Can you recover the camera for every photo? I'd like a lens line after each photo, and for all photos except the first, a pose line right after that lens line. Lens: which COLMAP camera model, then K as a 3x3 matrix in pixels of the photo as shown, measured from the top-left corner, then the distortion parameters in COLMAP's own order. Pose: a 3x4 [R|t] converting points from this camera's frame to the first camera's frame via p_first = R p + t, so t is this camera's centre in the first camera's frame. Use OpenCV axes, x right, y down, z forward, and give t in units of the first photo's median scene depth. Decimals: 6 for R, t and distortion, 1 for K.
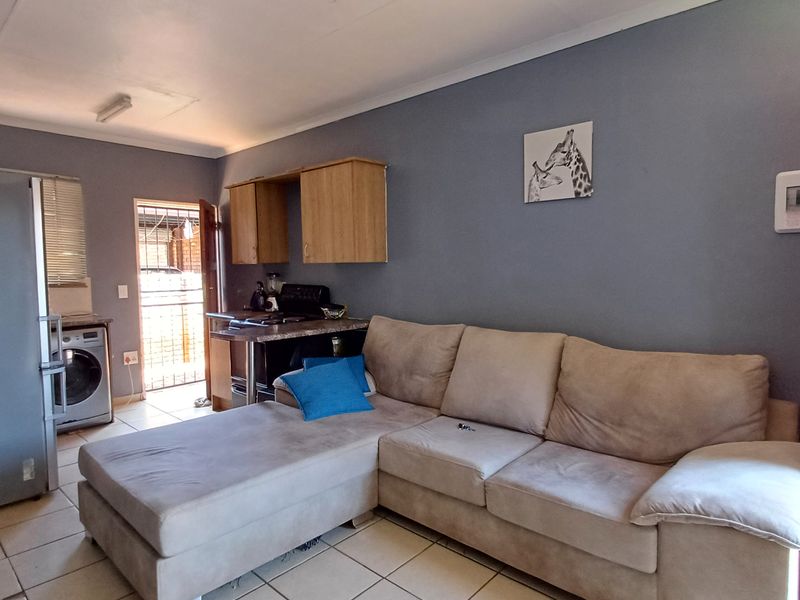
lens RADIAL K [[485.5, 0, 400.8], [0, 485.5, 297.4], [0, 0, 1]] dist [0.024105, -0.003519]
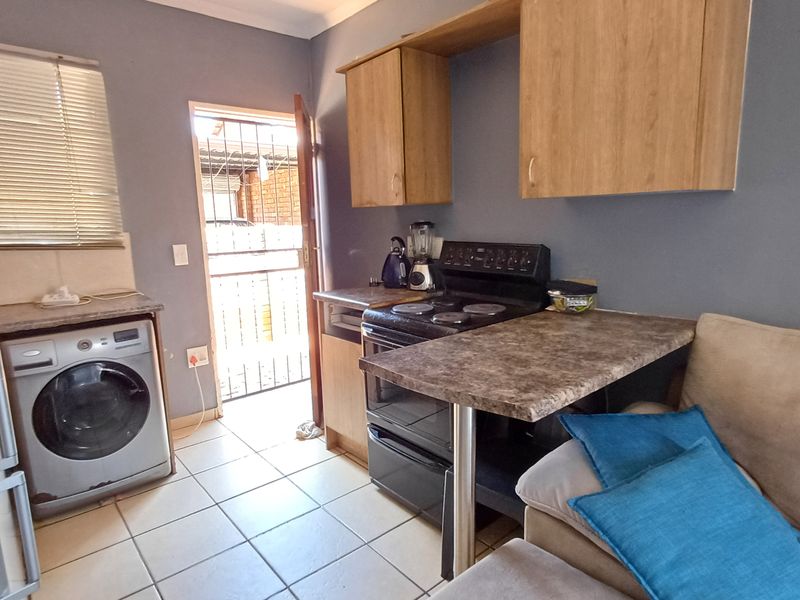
lens RADIAL K [[485.5, 0, 400.2], [0, 485.5, 303.1], [0, 0, 1]] dist [0.024105, -0.003519]
pose [[0.992710, 0.008098, -0.120258, -0.220676], [0.005220, 0.993916, 0.110021, -0.018371], [0.120417, -0.109847, 0.986627, 0.425095]]
